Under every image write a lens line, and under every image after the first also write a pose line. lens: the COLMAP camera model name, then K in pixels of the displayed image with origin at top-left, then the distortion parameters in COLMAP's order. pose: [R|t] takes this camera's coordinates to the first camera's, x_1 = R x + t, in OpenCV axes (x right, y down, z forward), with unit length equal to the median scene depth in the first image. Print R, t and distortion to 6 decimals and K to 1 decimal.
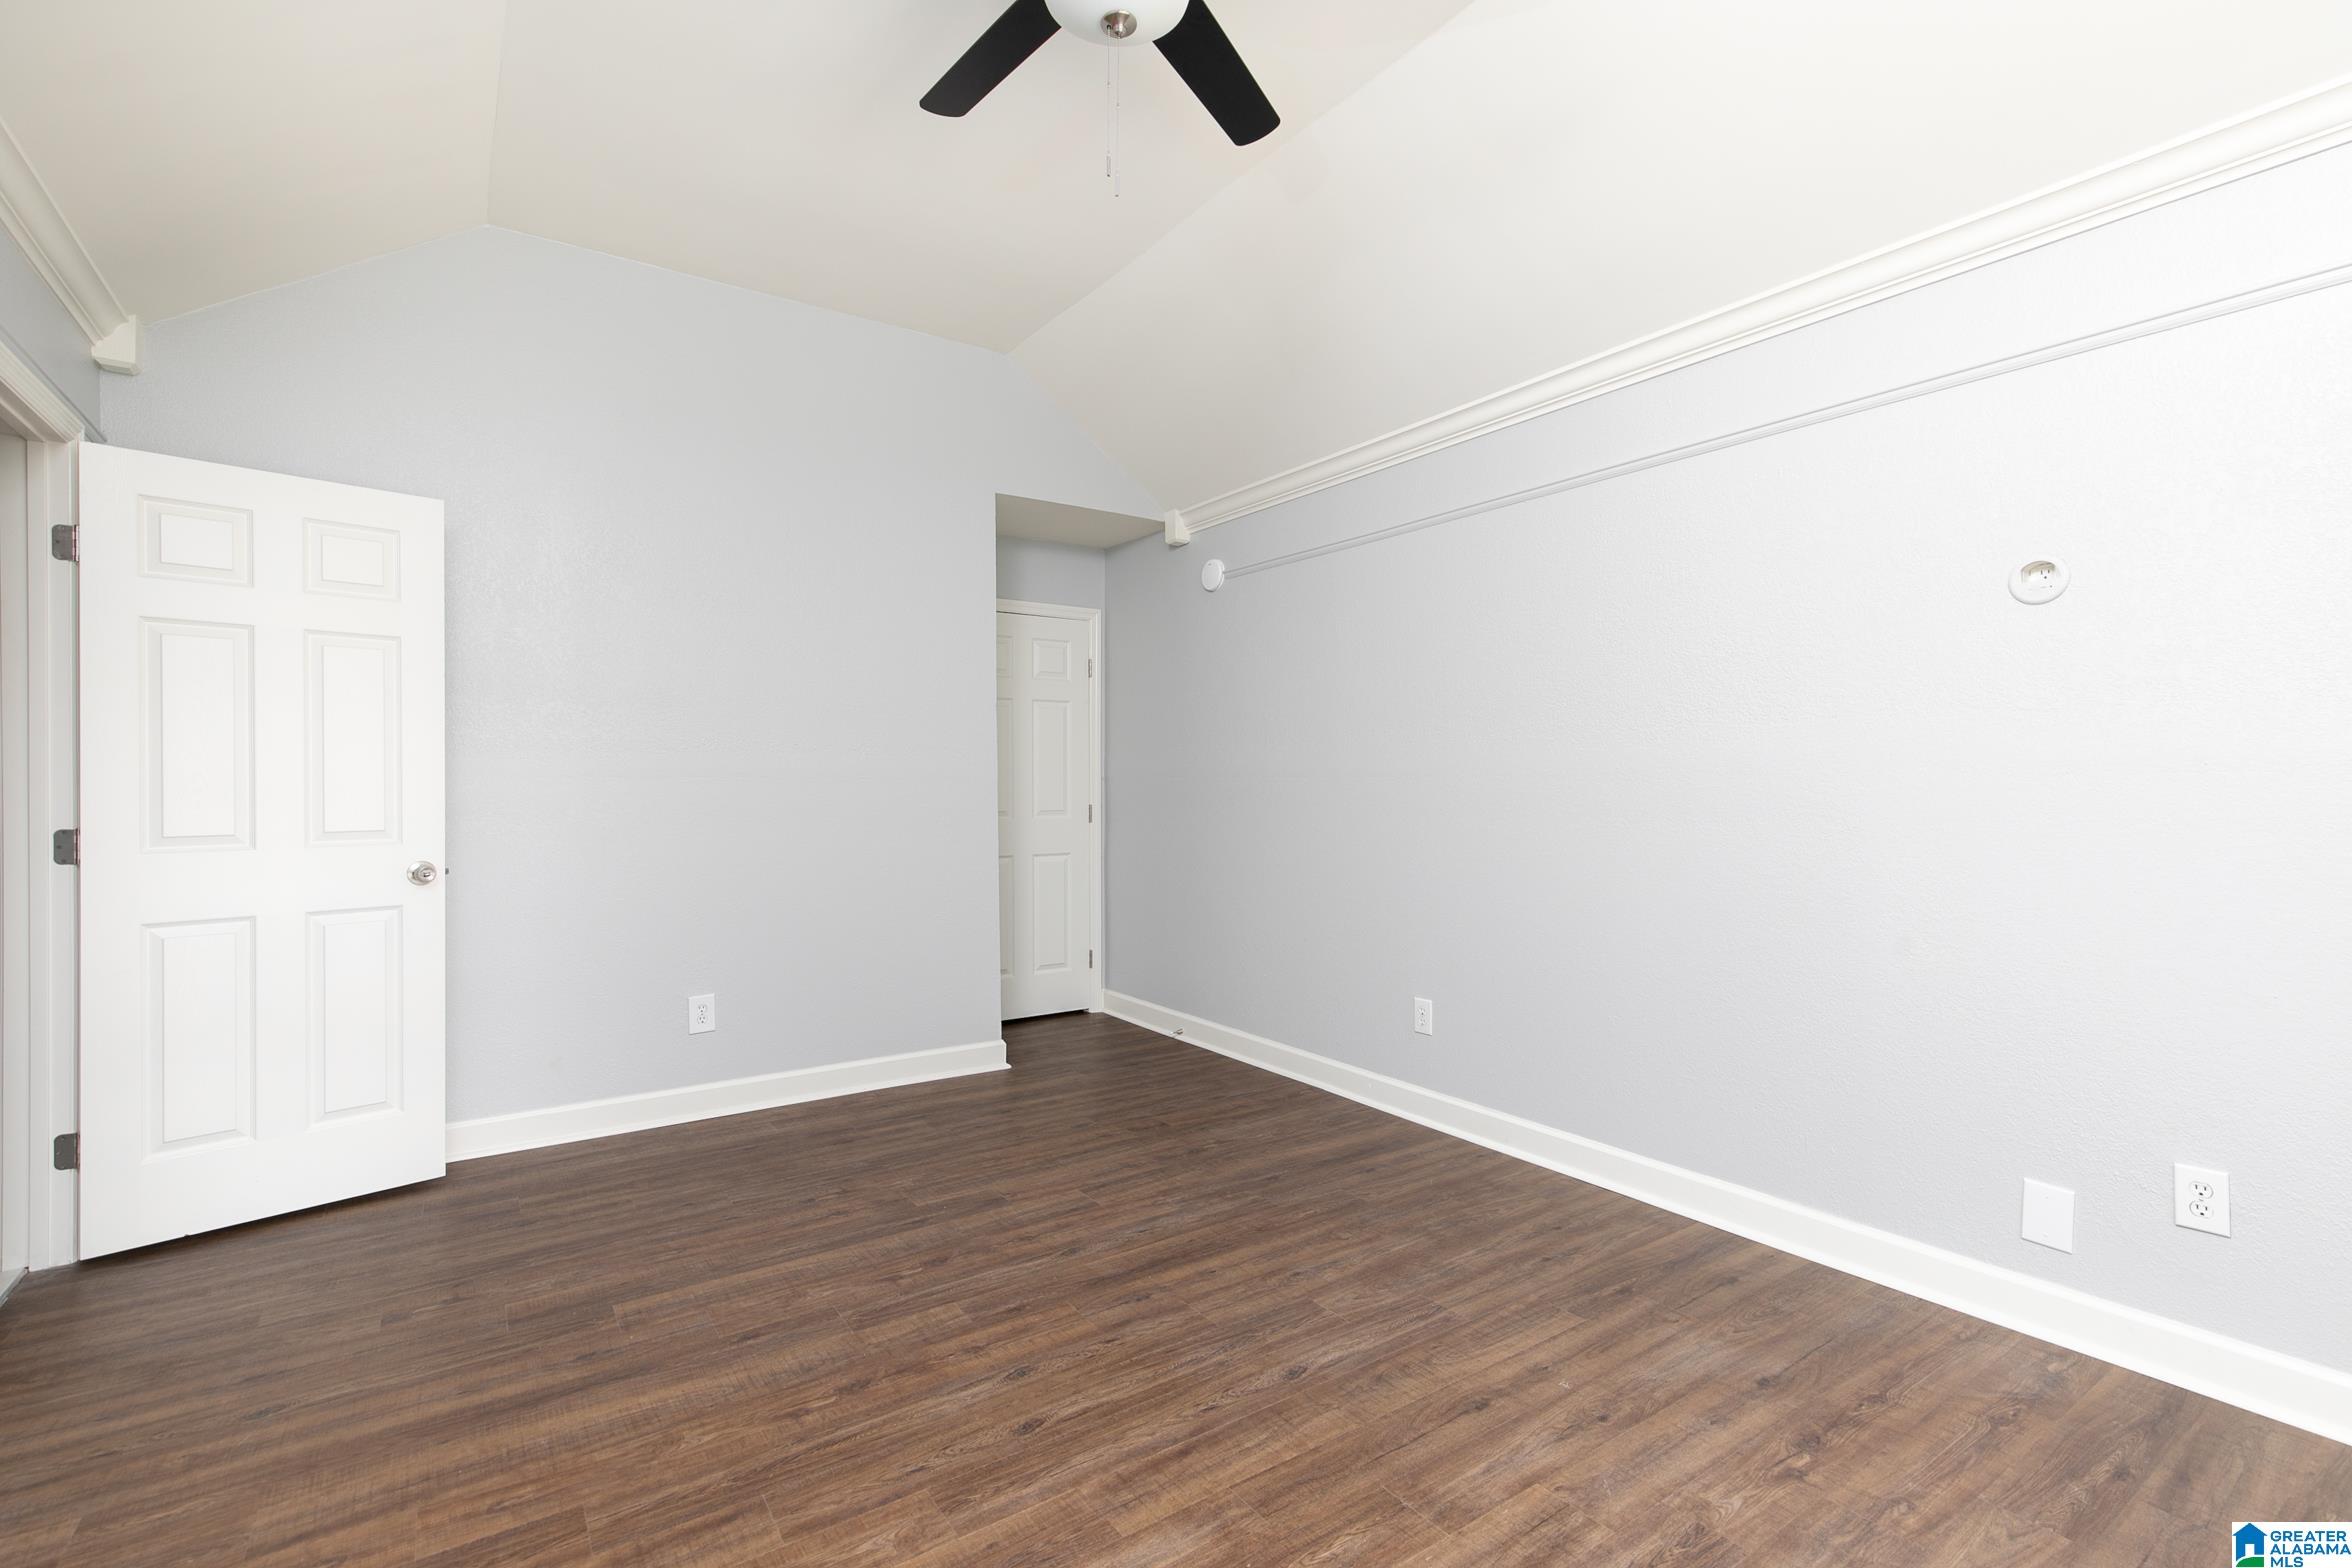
lens RADIAL K [[1076.0, 0, 1175.4], [0, 1076.0, 787.9], [0, 0, 1]] dist [0.000085, -0.000648]
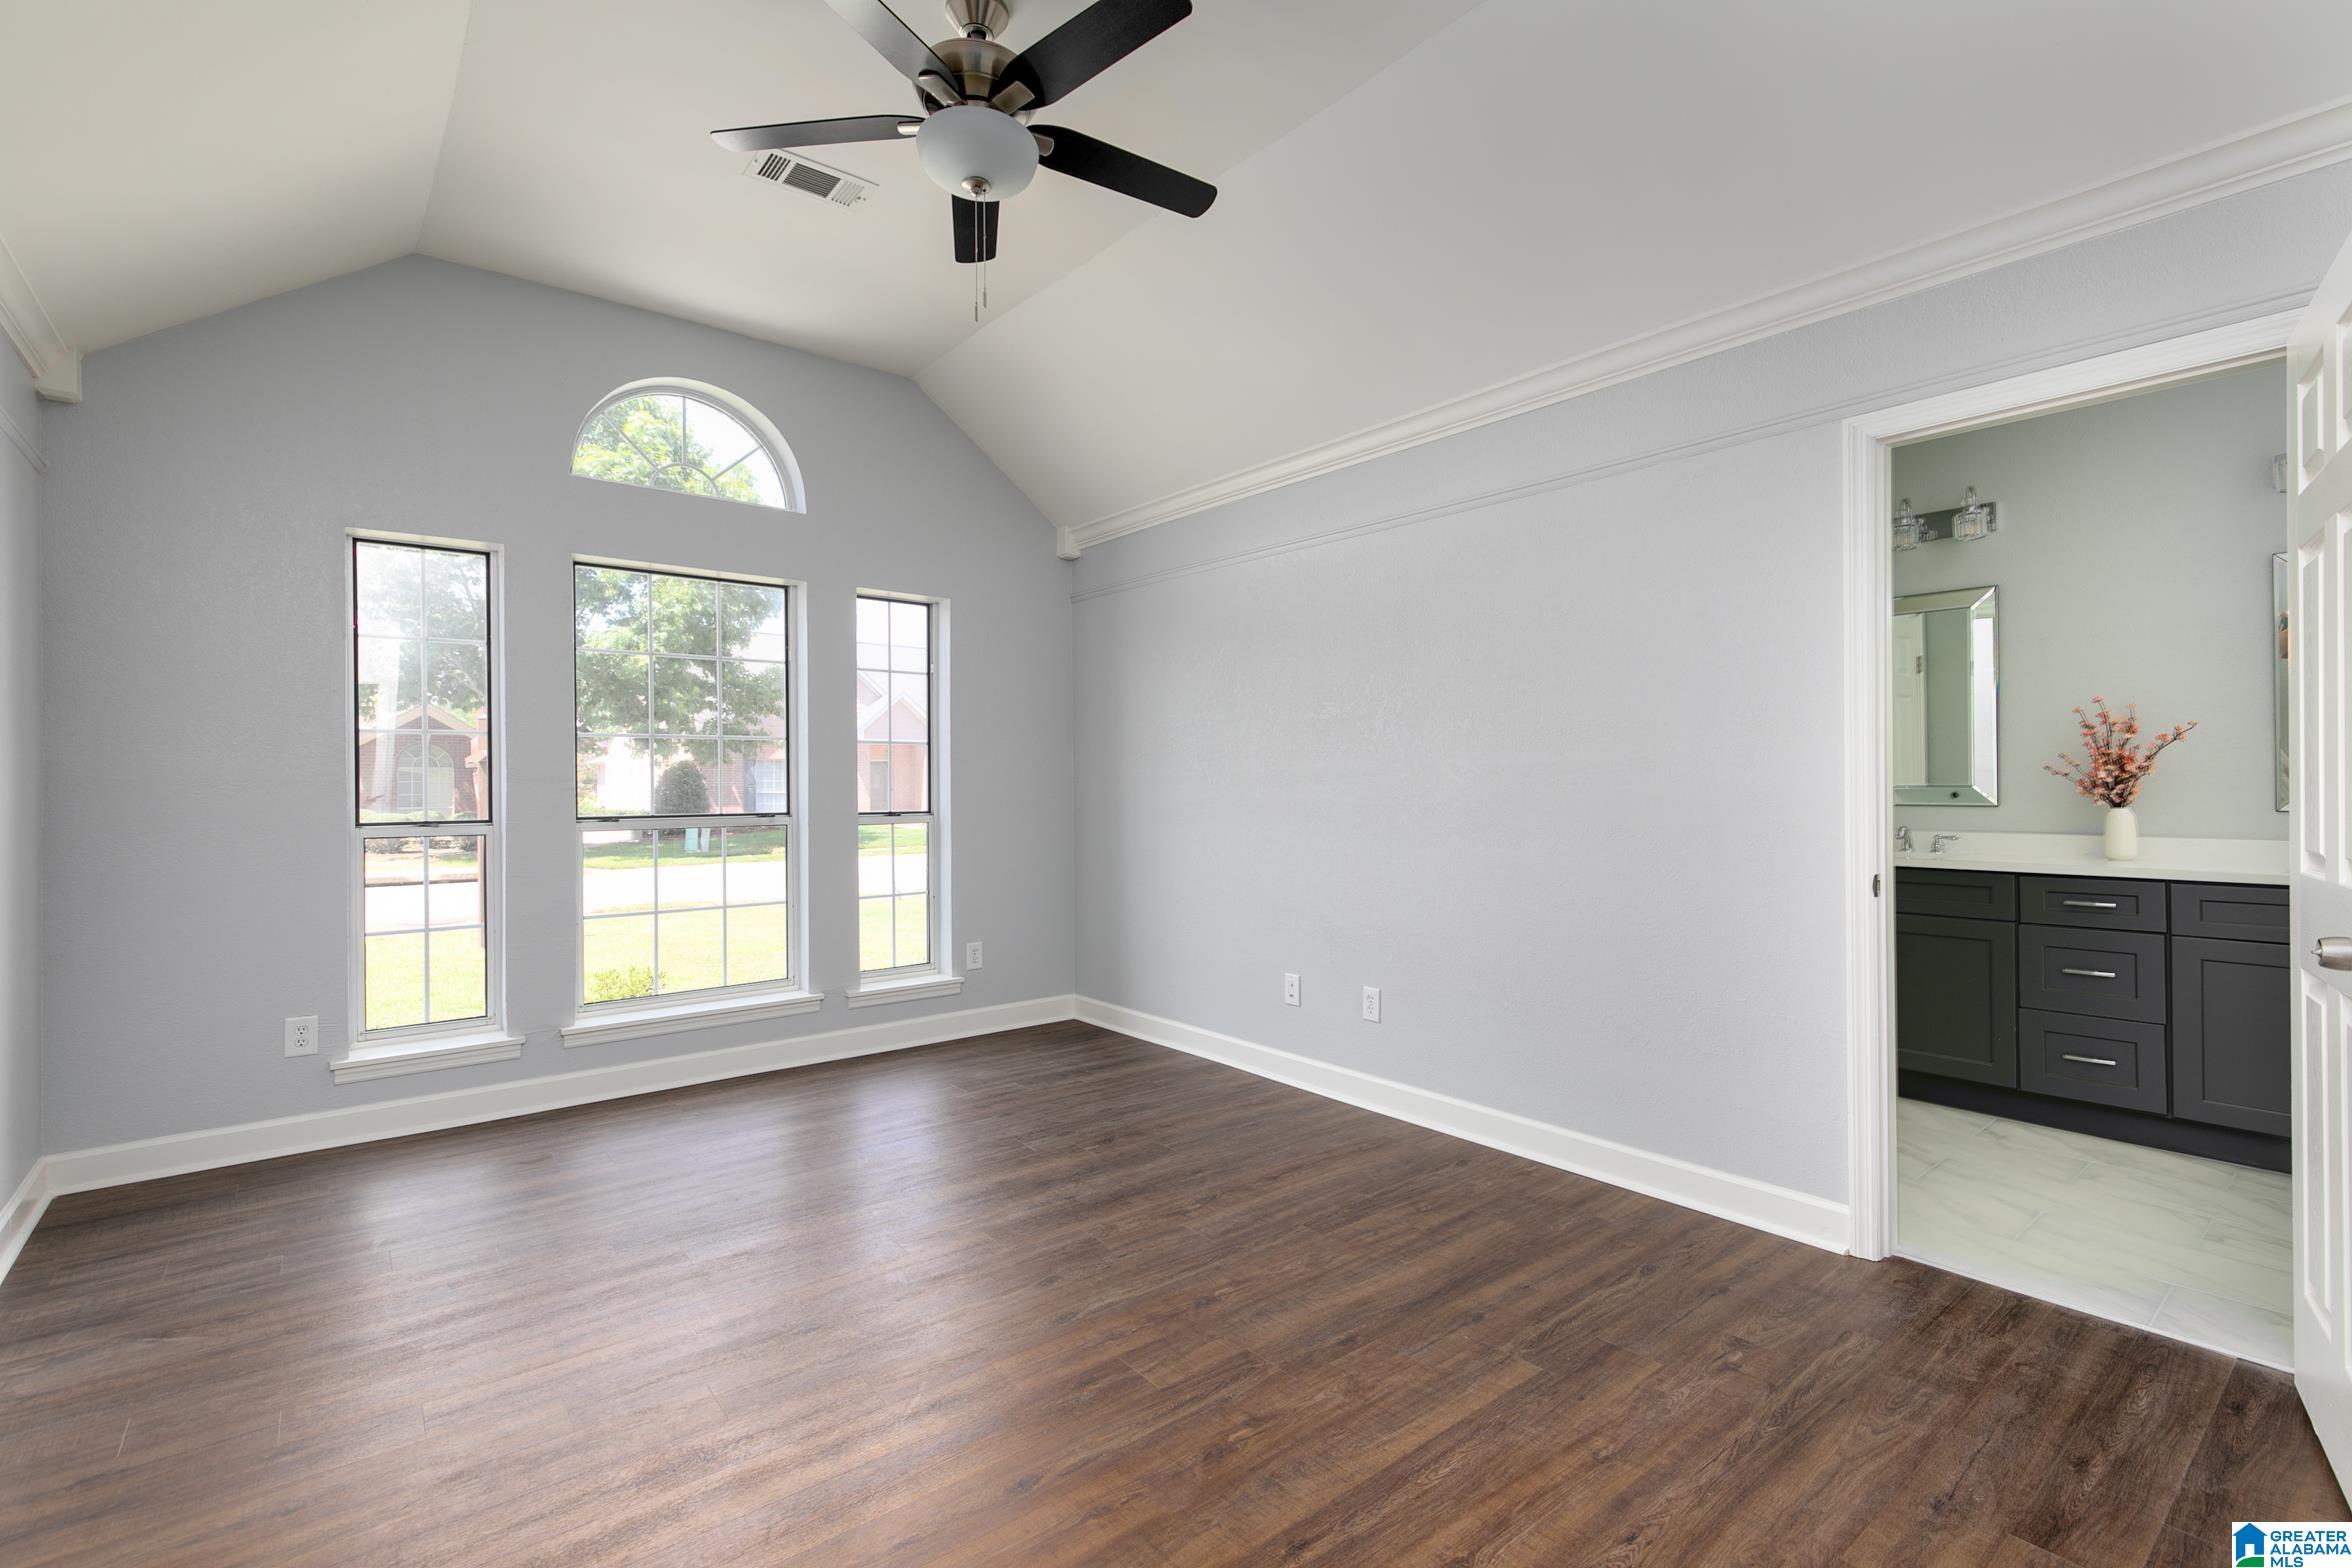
lens RADIAL K [[1076.0, 0, 1178.5], [0, 1076.0, 782.4], [0, 0, 1]] dist [0.000085, -0.000648]
pose [[-0.997032, 0.002467, -0.076950, -0.166080], [0.002551, 0.999996, -0.000987, -0.002961], [0.076948, -0.001180, -0.997034, 1.979260]]
